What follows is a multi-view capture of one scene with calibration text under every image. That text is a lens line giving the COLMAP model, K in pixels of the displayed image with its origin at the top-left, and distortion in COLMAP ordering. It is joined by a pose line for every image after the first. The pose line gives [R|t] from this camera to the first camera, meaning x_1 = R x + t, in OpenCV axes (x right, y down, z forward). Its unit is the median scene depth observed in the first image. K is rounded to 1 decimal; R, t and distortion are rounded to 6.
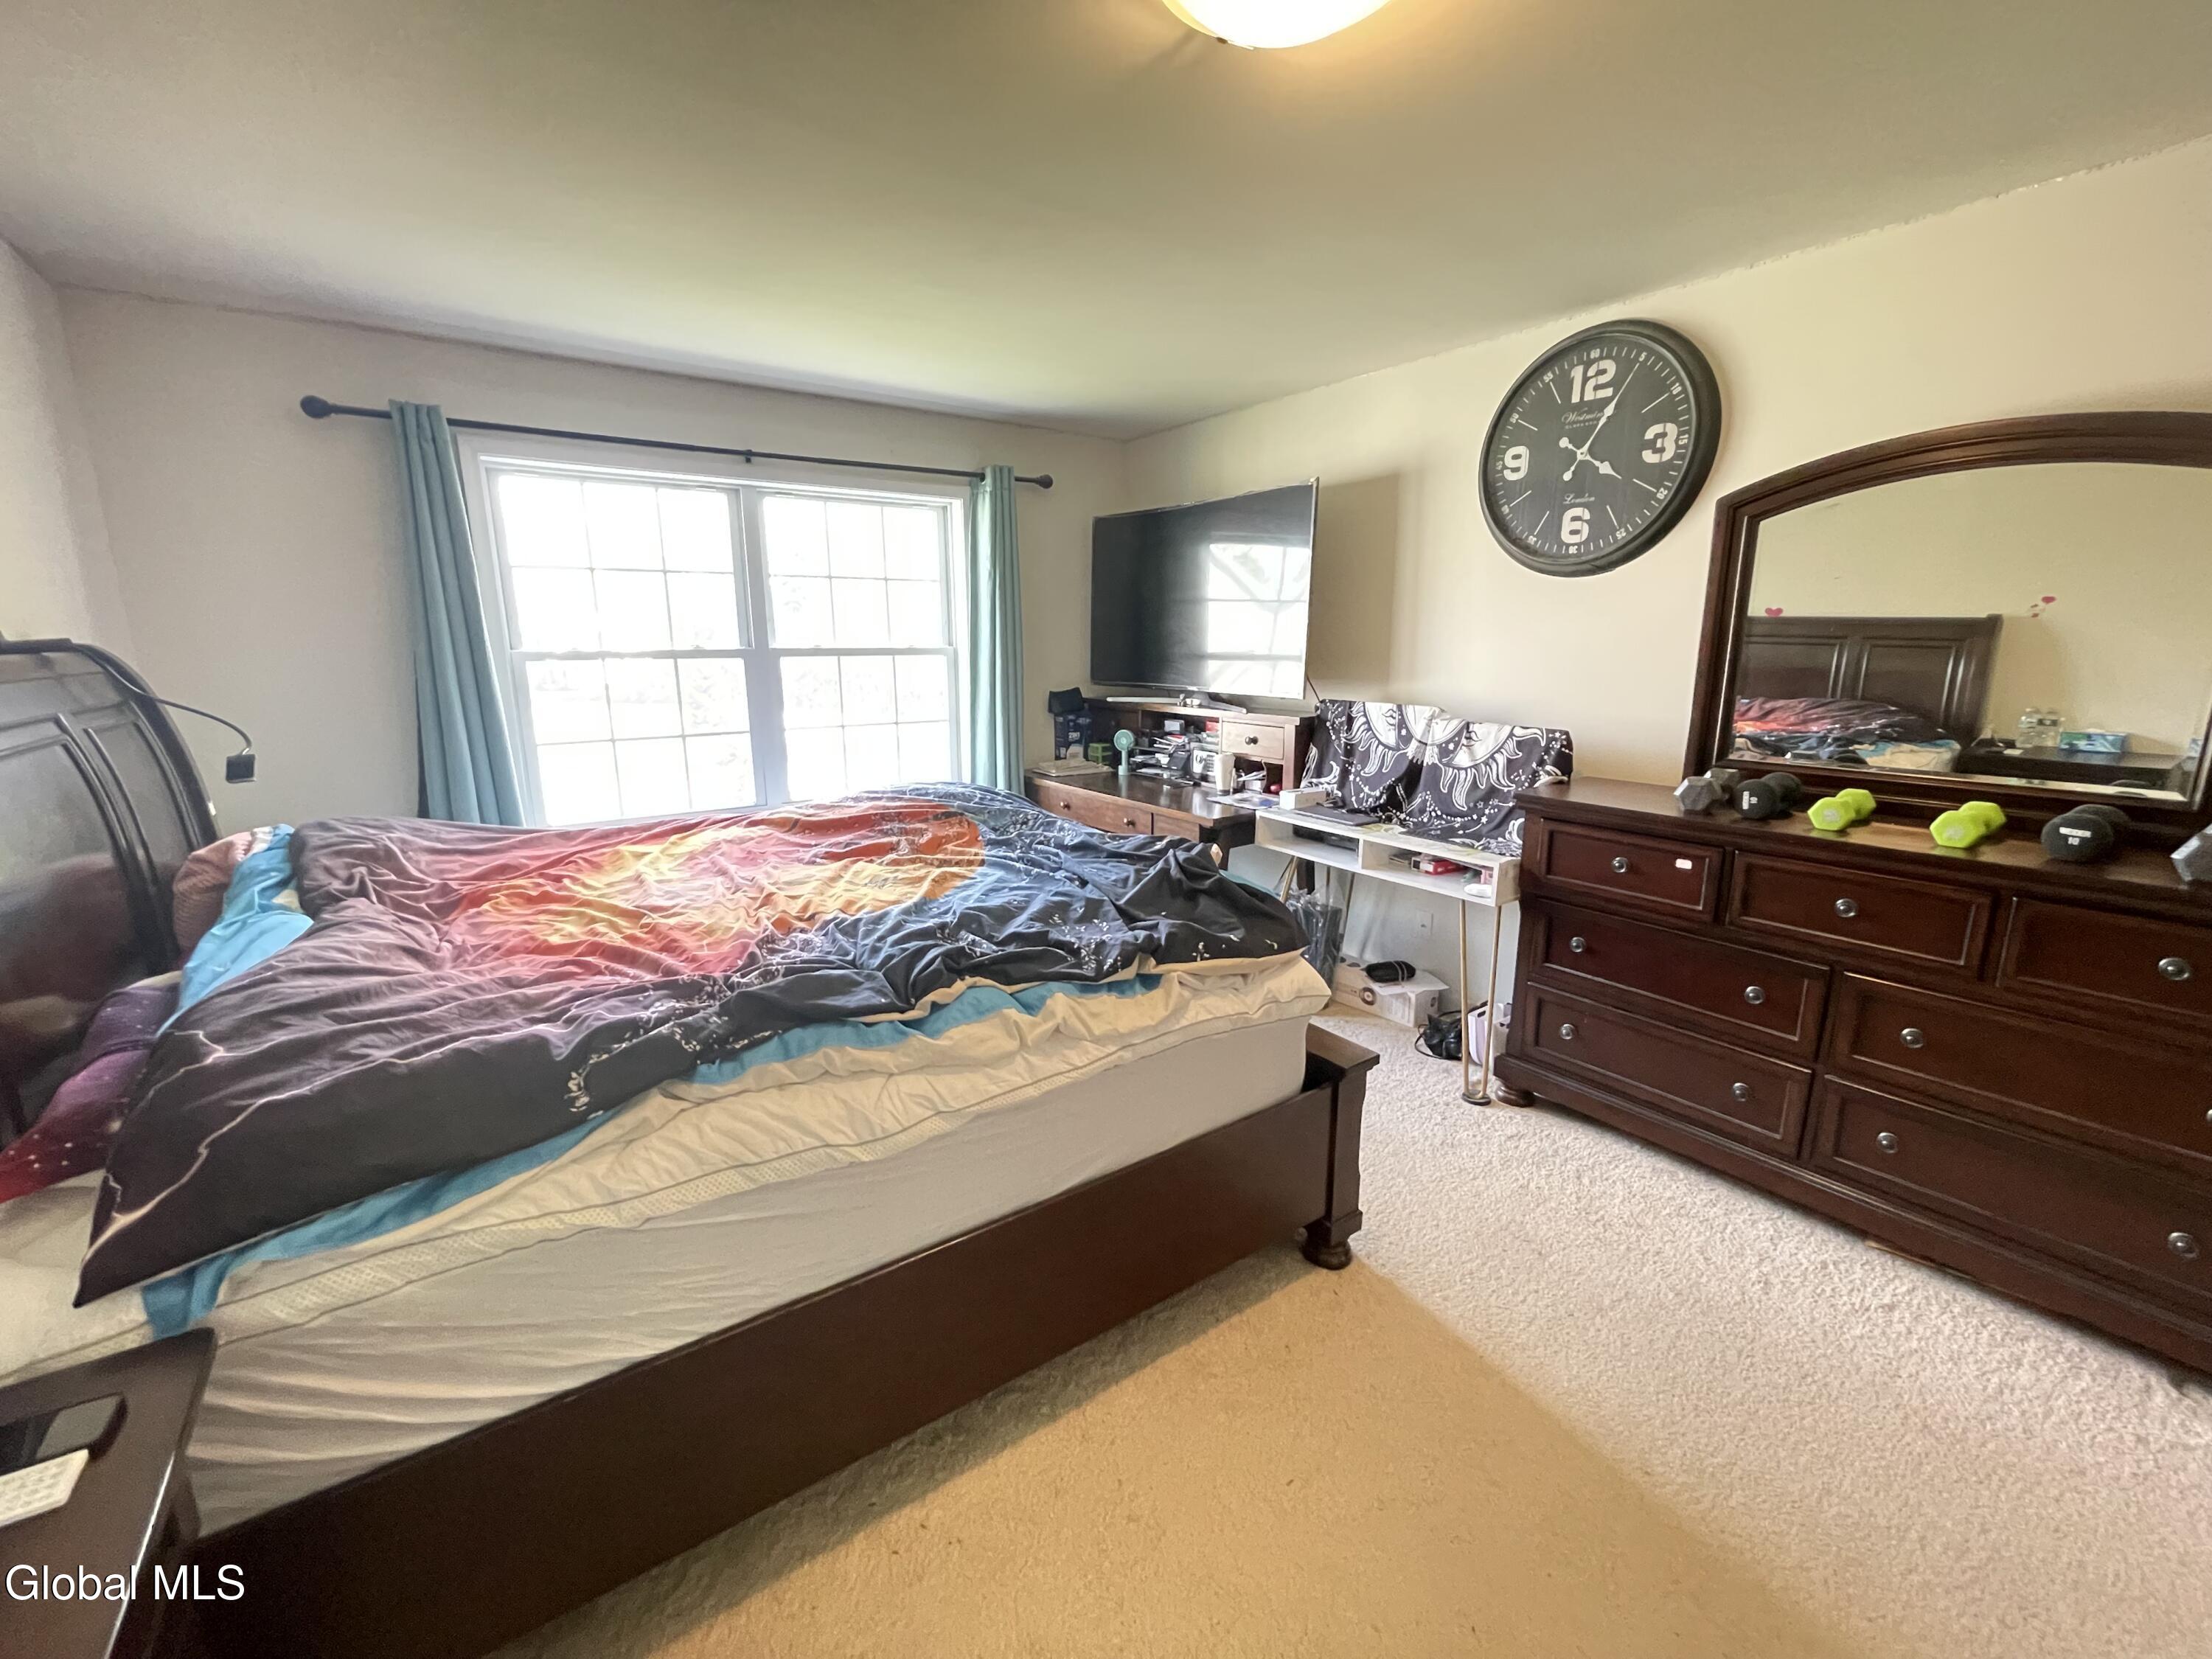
lens RADIAL K [[885.4, 0, 1114.0], [0, 885.4, 836.9], [0, 0, 1]] dist [0.004091, -0.003528]
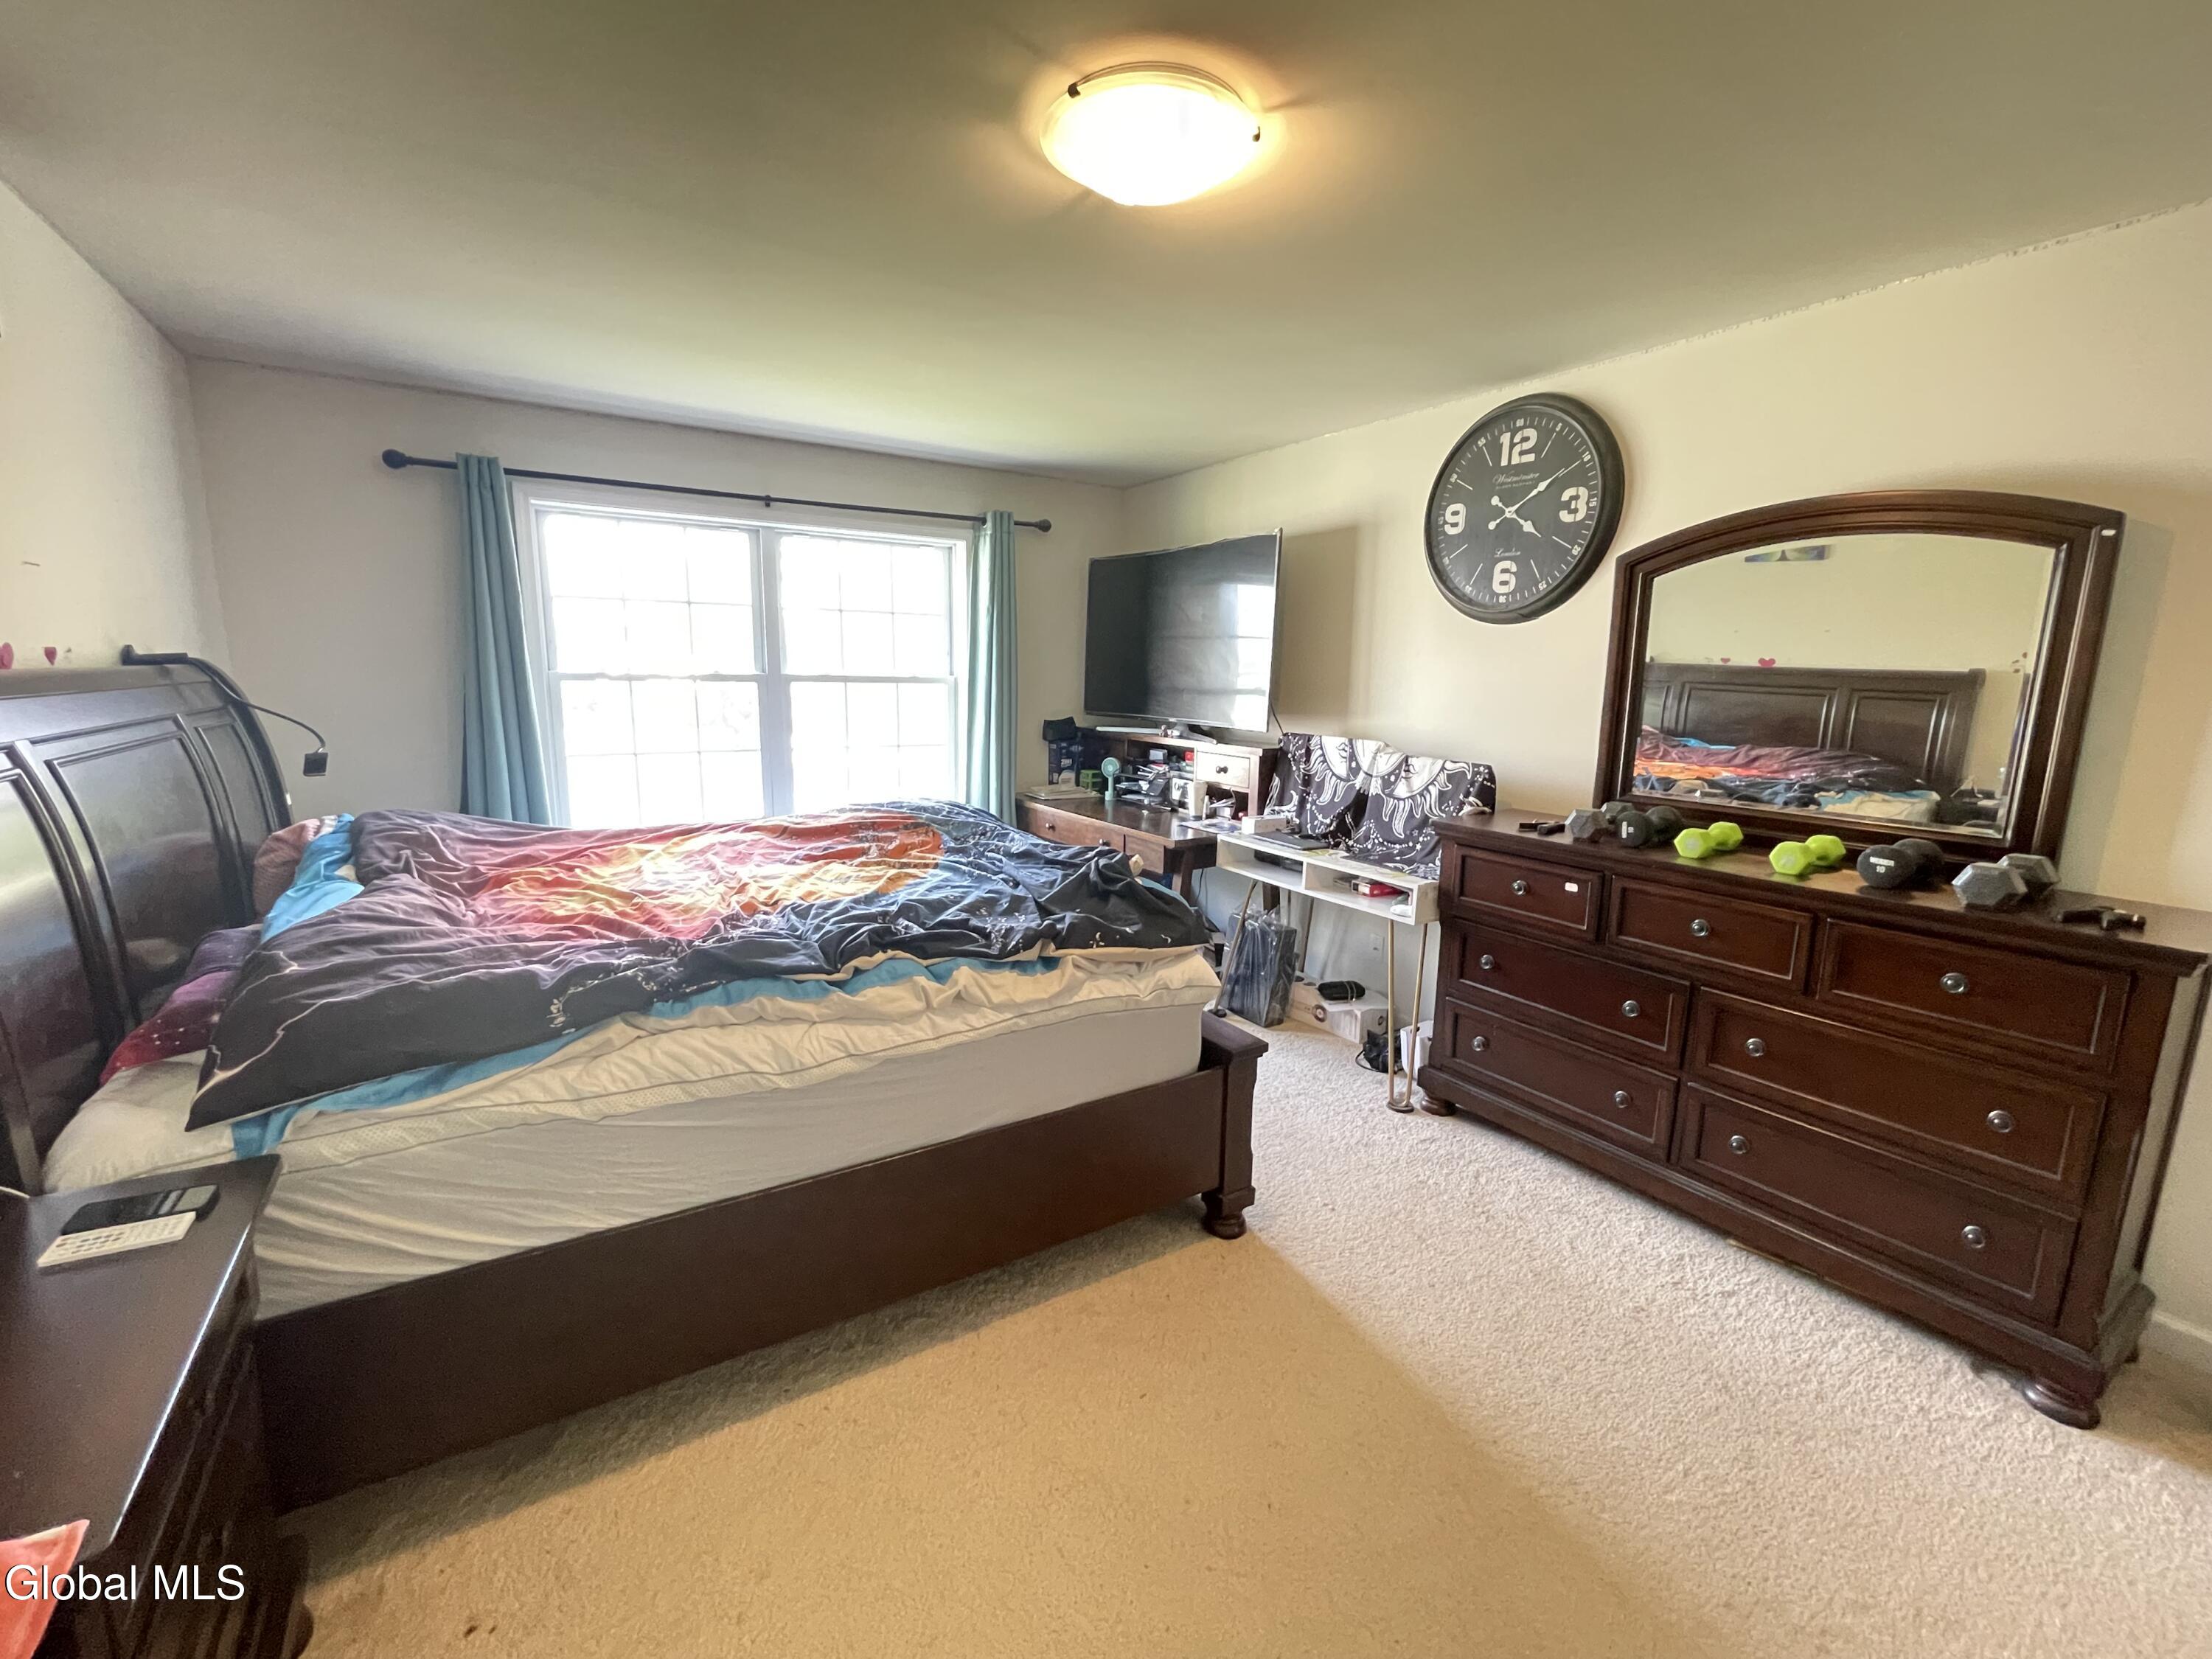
lens RADIAL K [[895.9, 0, 1104.0], [0, 895.9, 837.9], [0, 0, 1]] dist [0.000513, -0.003100]
pose [[0.998434, 0.029896, -0.047294, 0.132346], [-0.031625, 0.998843, -0.036241, 0.031654], [0.046156, 0.037680, 0.998223, -0.147239]]
